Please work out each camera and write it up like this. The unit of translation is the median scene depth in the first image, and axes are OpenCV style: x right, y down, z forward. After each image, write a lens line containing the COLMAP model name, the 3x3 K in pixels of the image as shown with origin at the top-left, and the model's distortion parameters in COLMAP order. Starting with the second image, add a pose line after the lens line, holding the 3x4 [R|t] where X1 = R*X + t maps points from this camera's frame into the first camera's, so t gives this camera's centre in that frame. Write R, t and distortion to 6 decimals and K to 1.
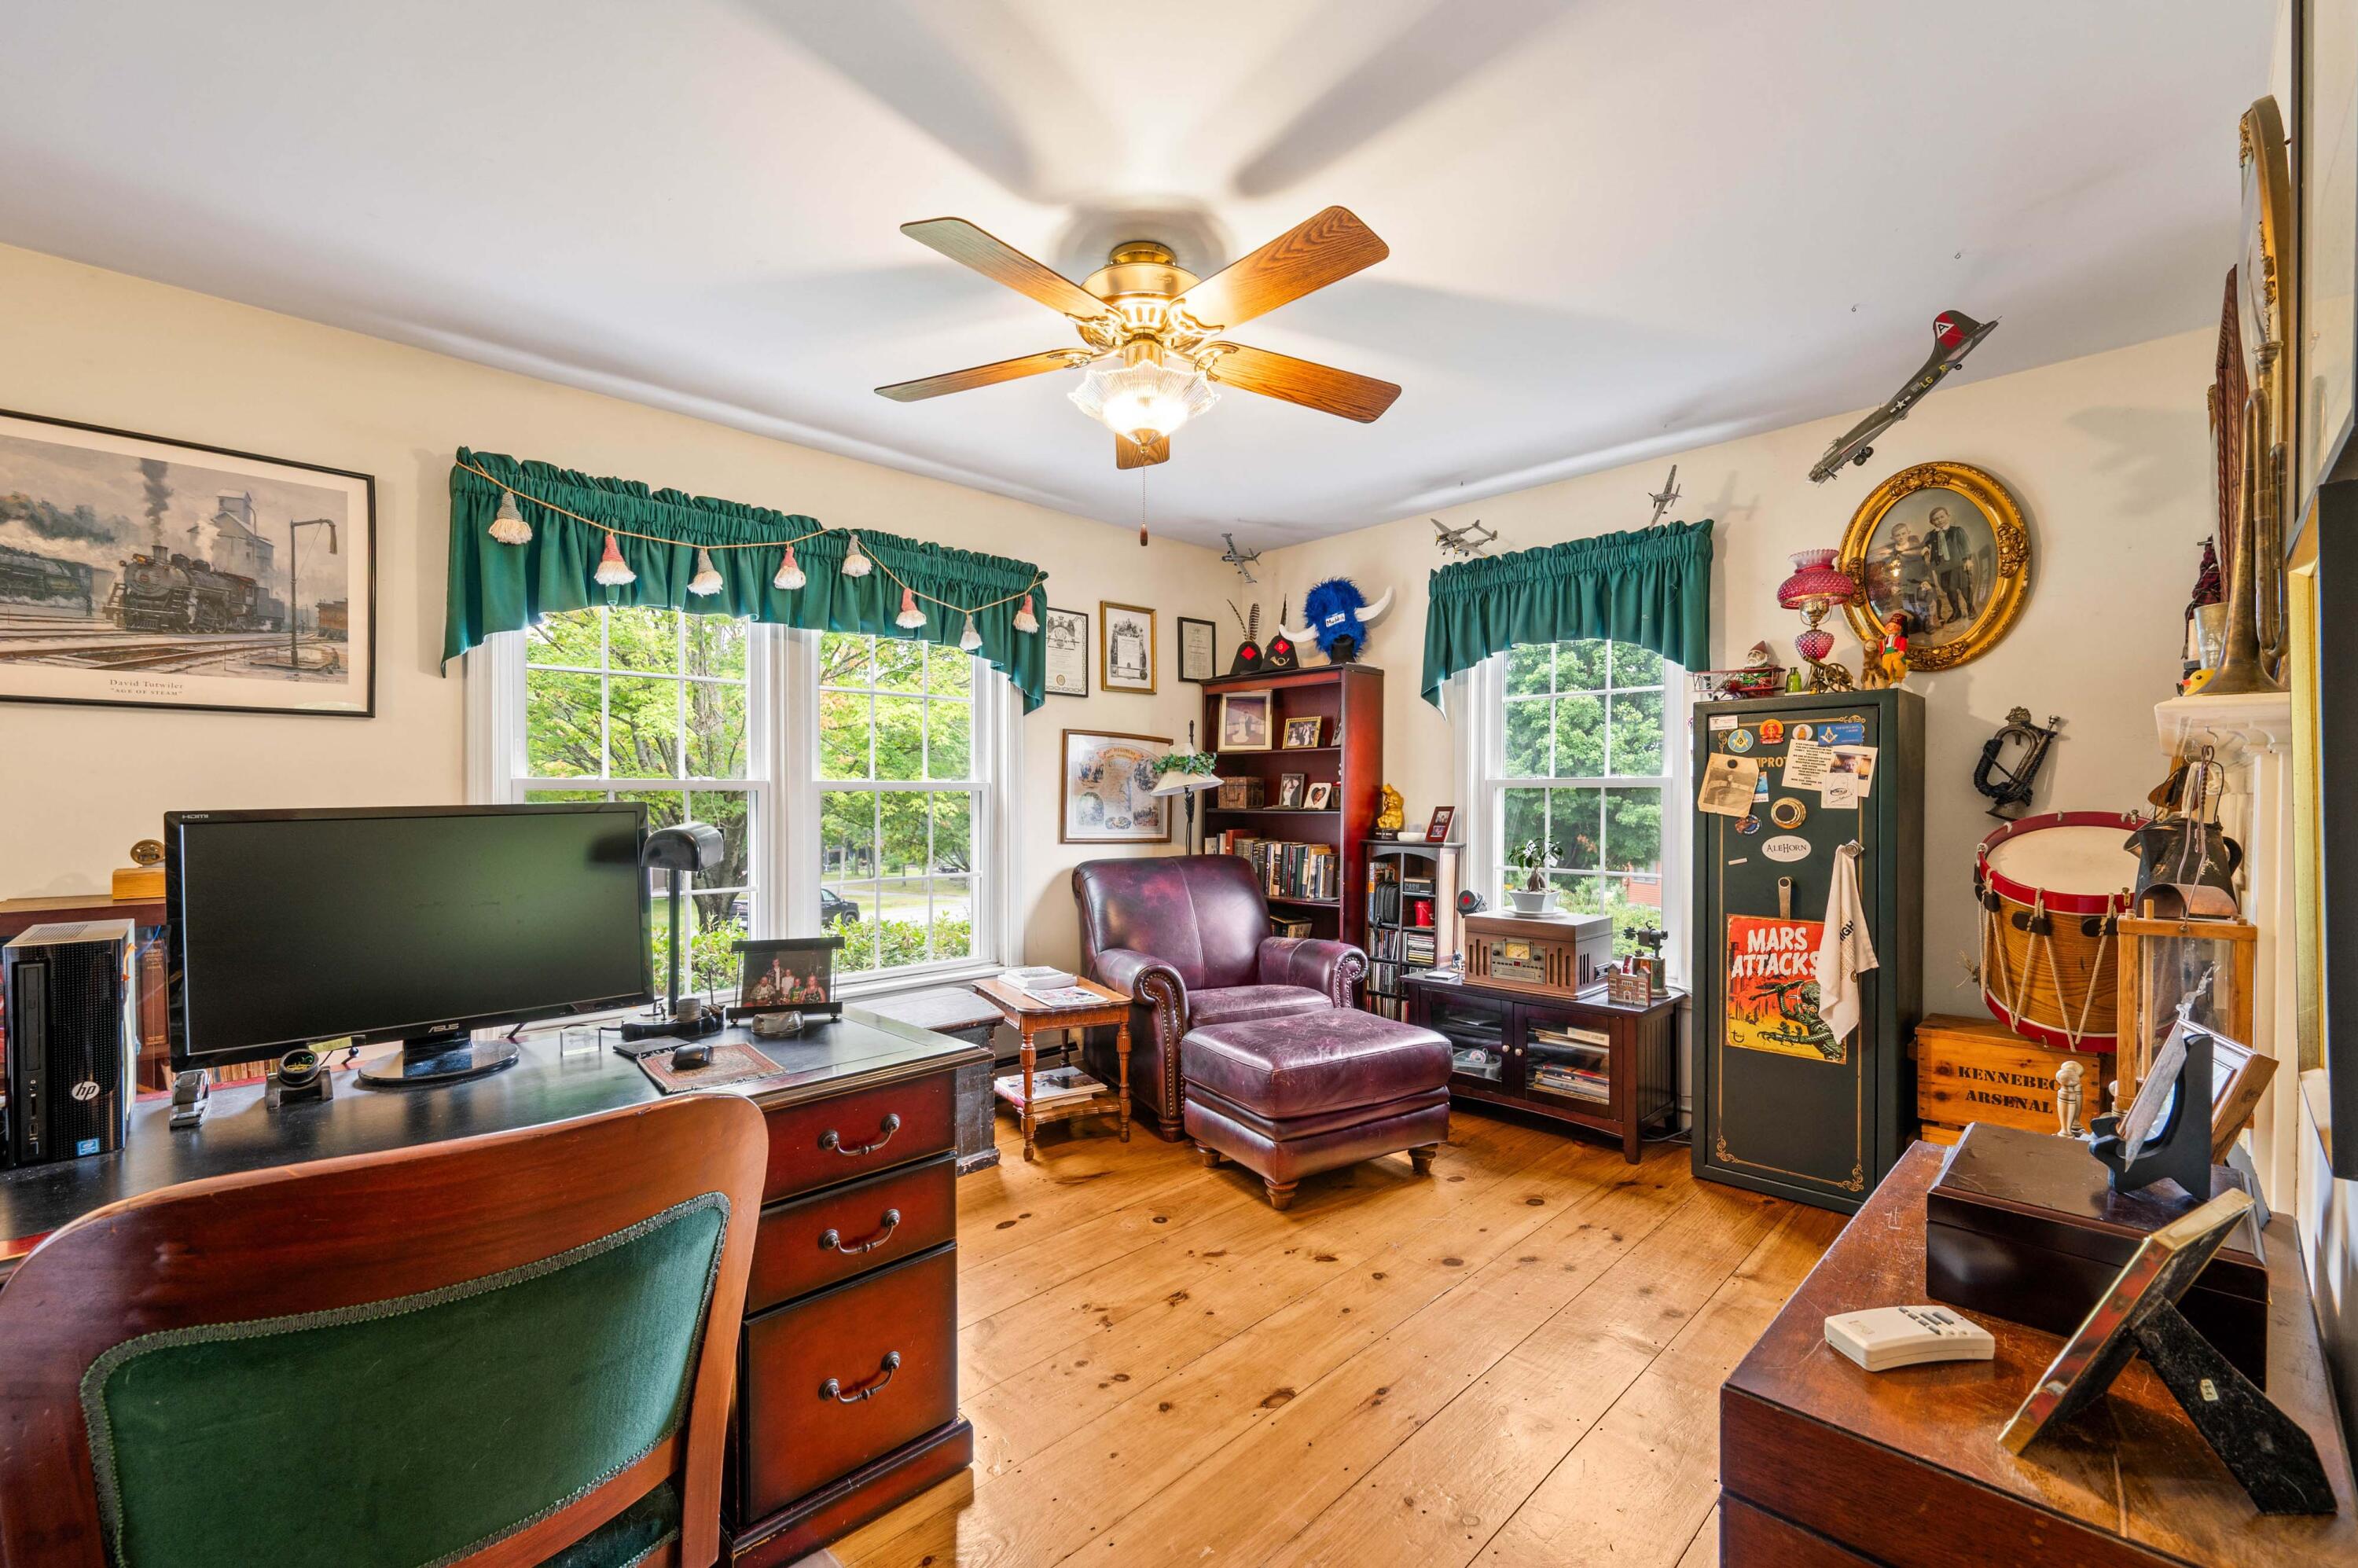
lens RADIAL K [[976.4, 0, 1183.6], [0, 976.4, 796.0], [0, 0, 1]] dist [-0.002067, 0.000462]
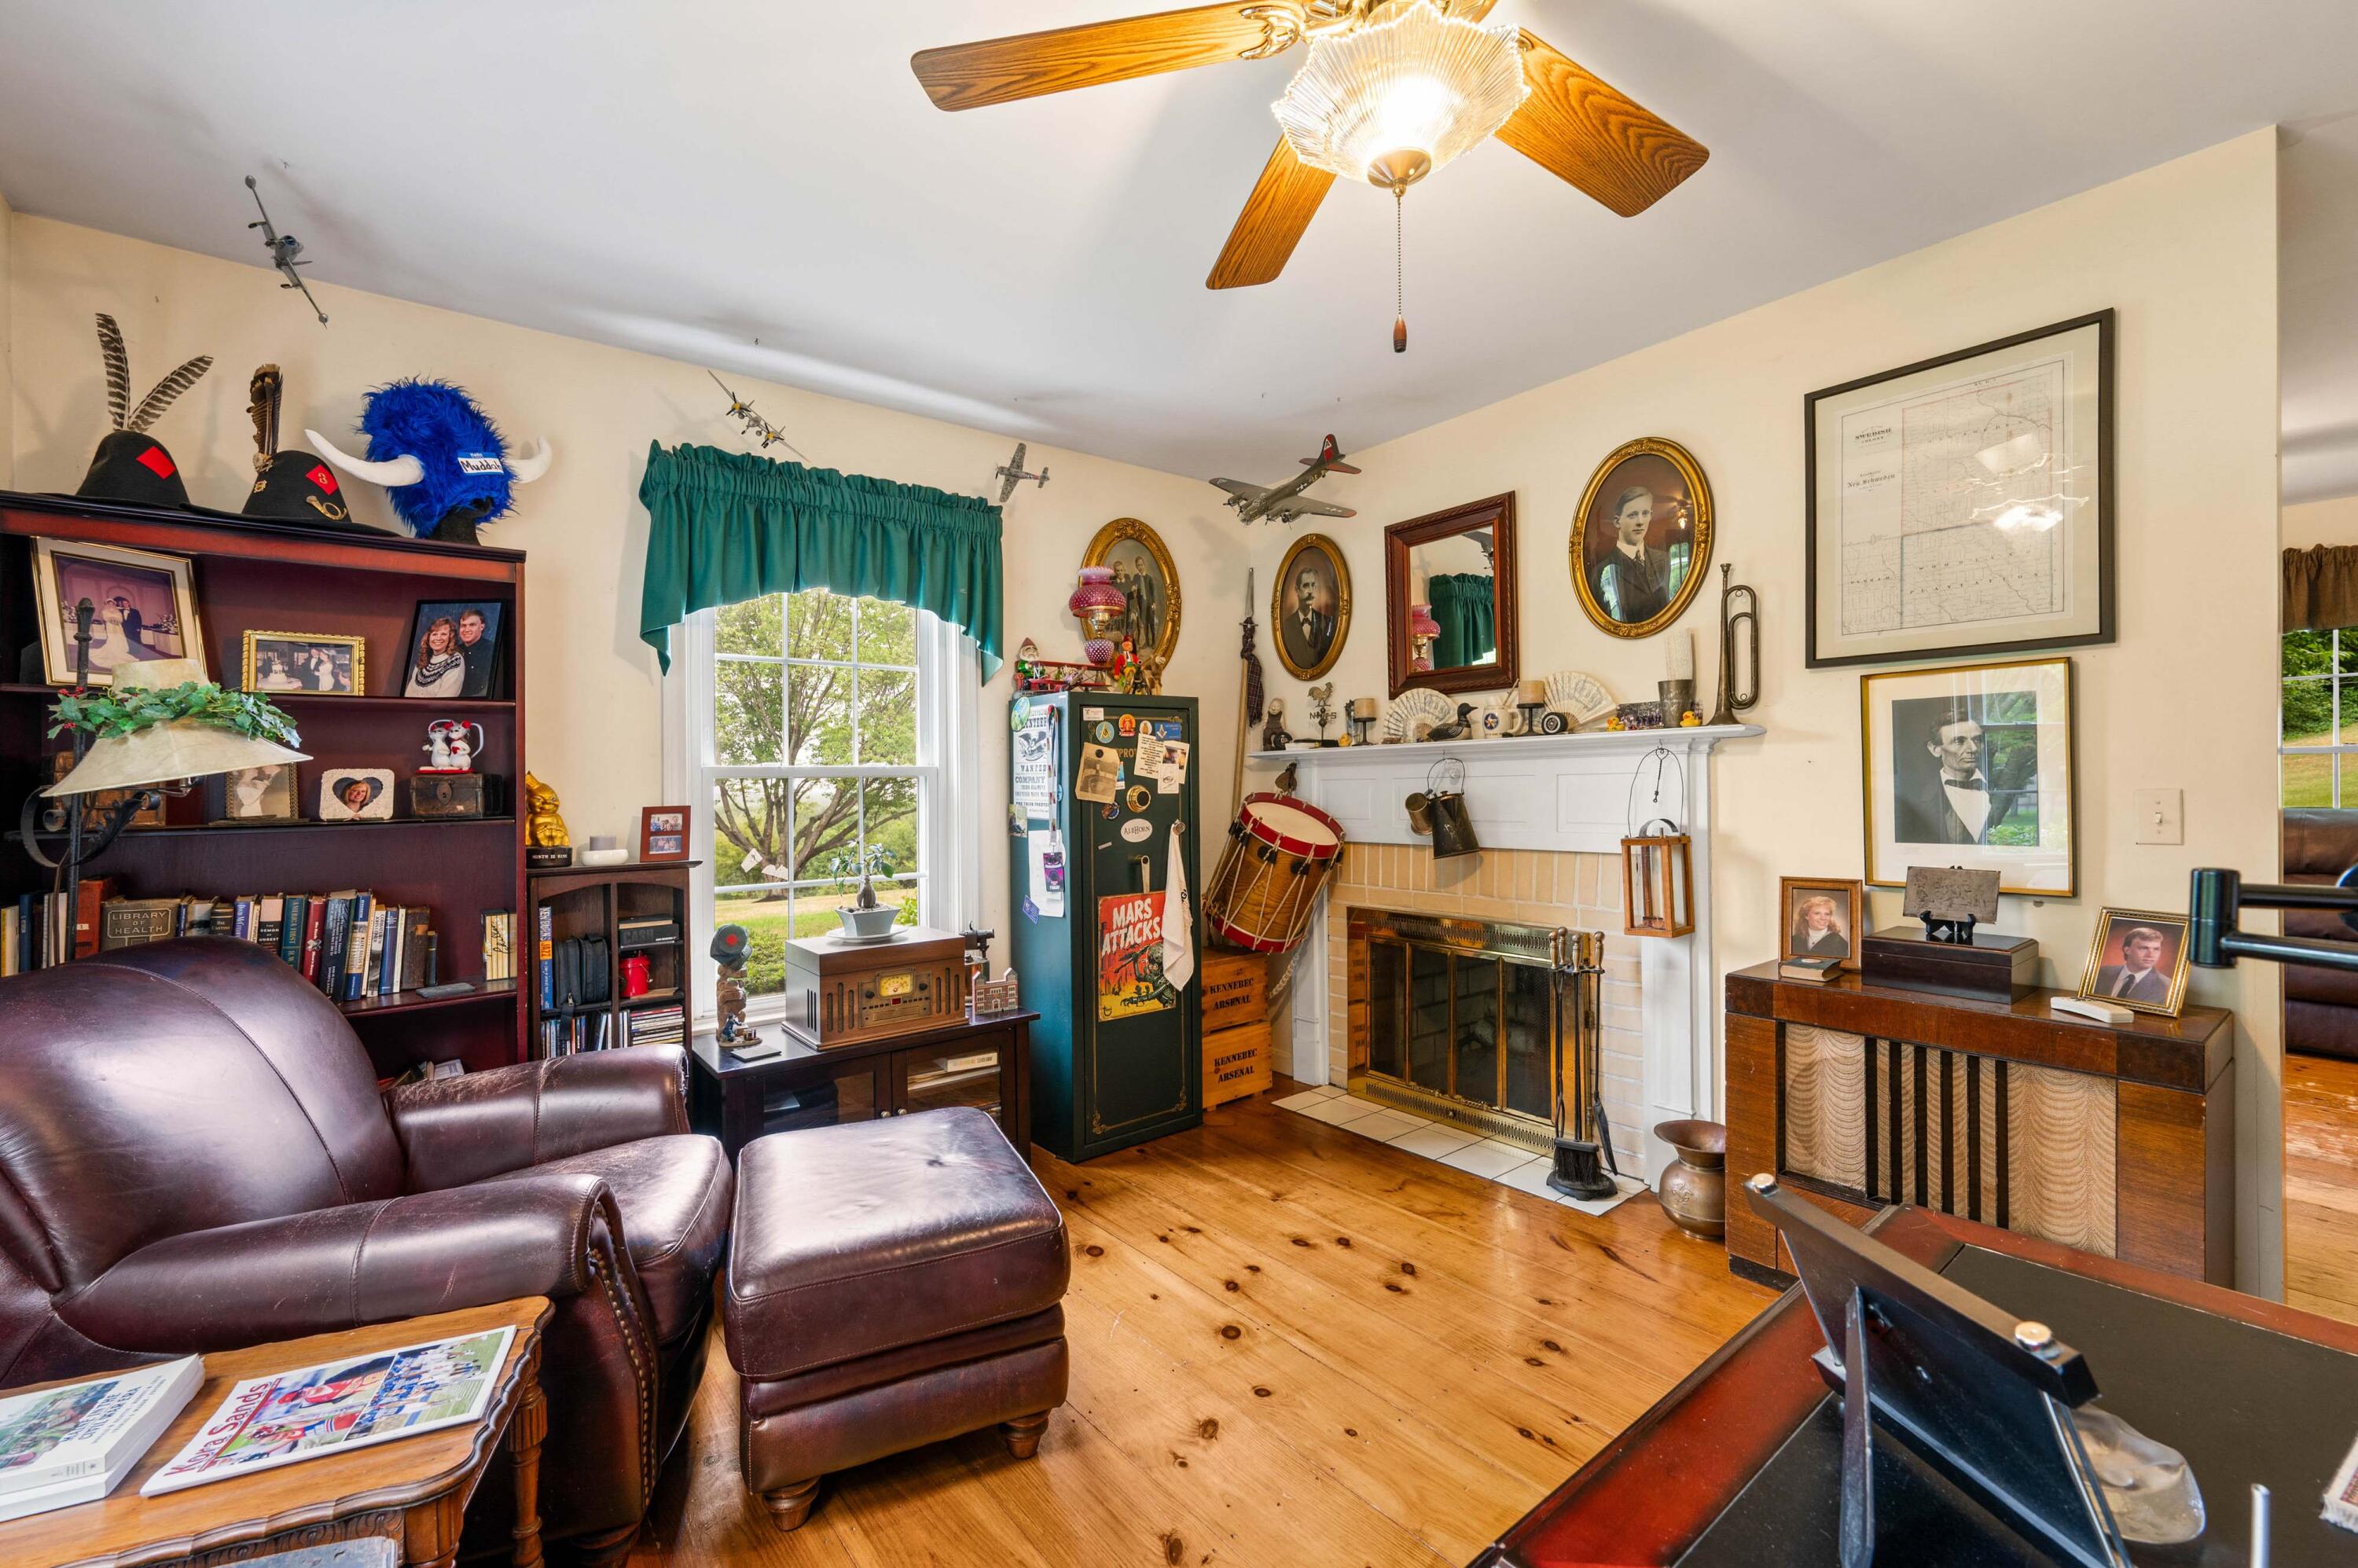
lens RADIAL K [[976.4, 0, 1194.0], [0, 976.4, 787.7], [0, 0, 1]] dist [-0.002067, 0.000462]
pose [[0.114908, -0.001425, 0.993375, -0.472464], [0.017308, 0.999850, -0.000568, 0.006323], [-0.993225, 0.017259, 0.114915, 0.776483]]
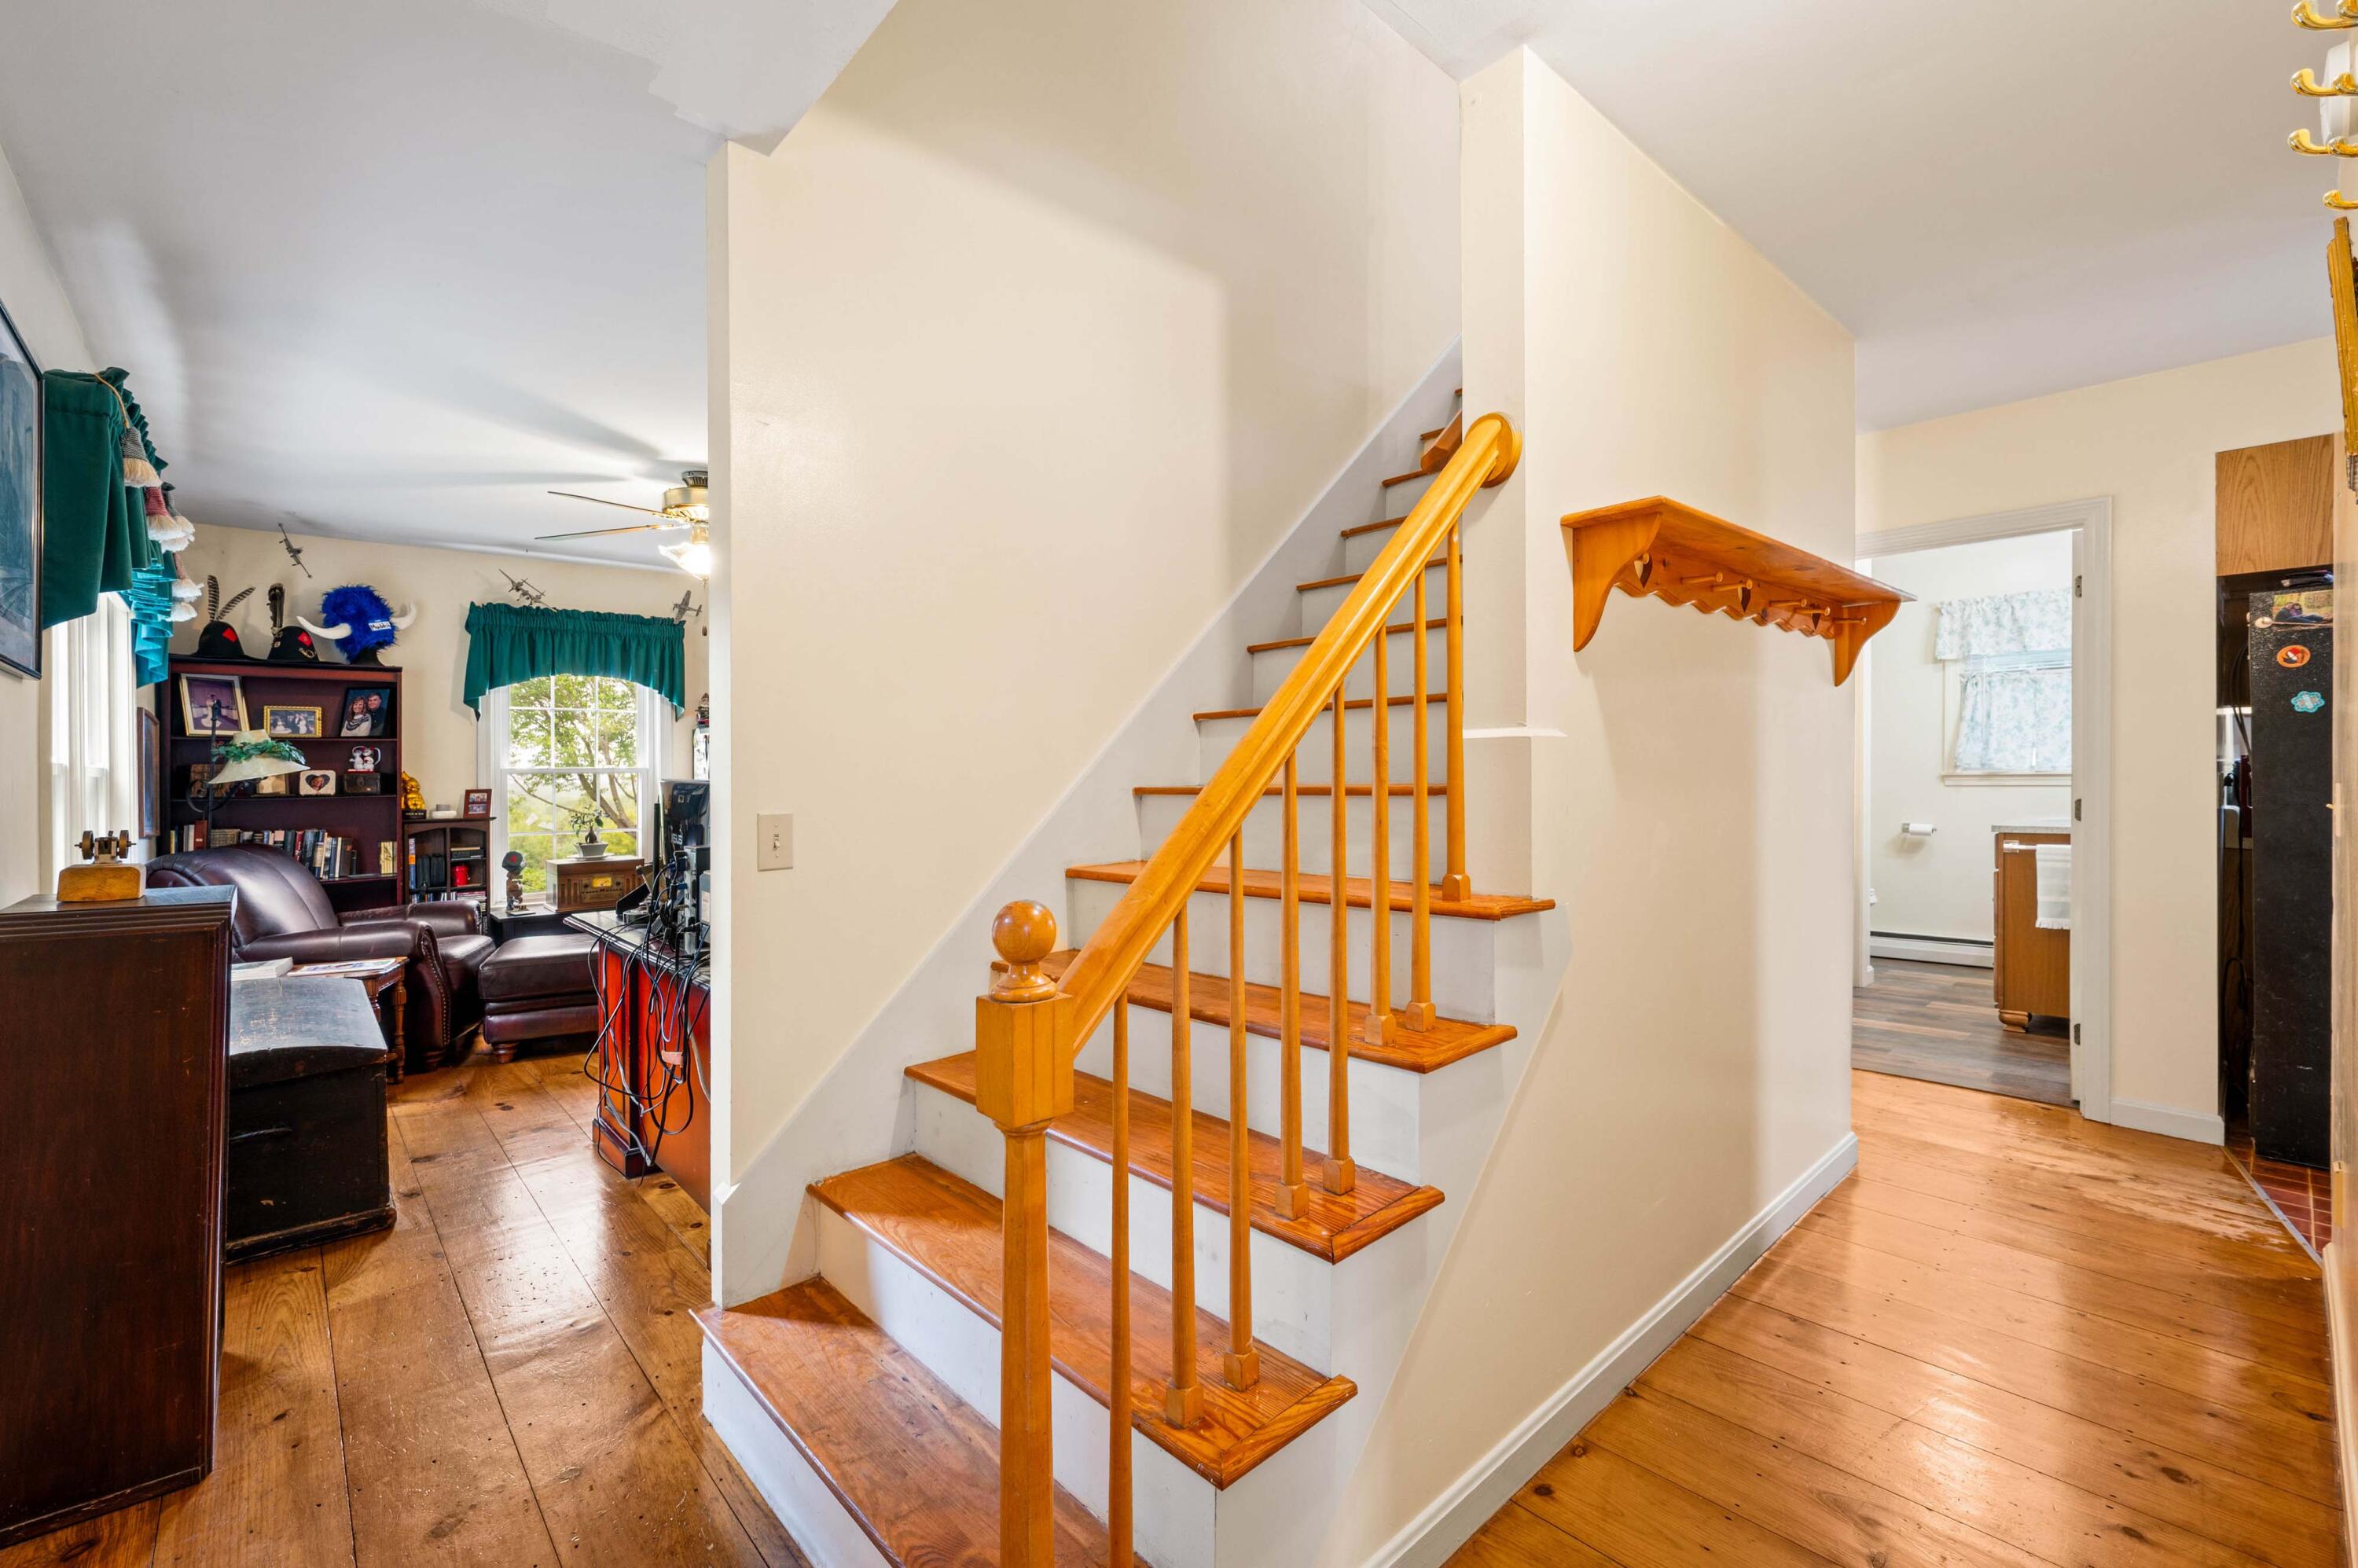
lens RADIAL K [[976.4, 0, 1171.9], [0, 976.4, 775.6], [0, 0, 1]] dist [-0.002067, 0.000462]
pose [[0.052168, -0.000163, 0.998638, -1.306116], [0.014659, 0.999892, -0.000602, 0.009387], [-0.998531, 0.014670, 0.052165, 0.038683]]
